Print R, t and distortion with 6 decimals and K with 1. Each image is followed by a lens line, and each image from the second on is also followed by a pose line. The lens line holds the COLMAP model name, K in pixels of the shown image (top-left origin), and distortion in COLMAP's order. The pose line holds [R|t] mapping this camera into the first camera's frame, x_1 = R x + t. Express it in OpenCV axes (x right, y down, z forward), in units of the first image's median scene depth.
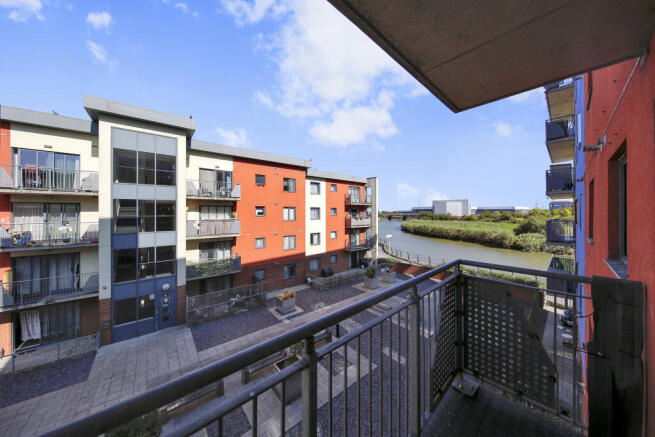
lens RADIAL K [[213.3, 0, 325.6], [0, 213.3, 214.1], [0, 0, 1]] dist [-0.000446, -0.000122]
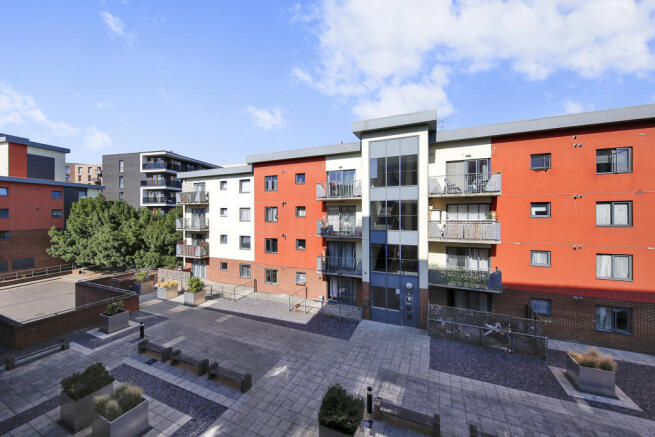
lens RADIAL K [[237.2, 0, 325.2], [0, 237.2, 213.7], [0, 0, 1]] dist [-0.000329, -0.000377]
pose [[0.452130, -0.000633, -0.891952, 0.066979], [-0.002240, 0.999996, -0.001845, 0.003148], [0.891949, 0.002832, 0.452127, 0.126325]]
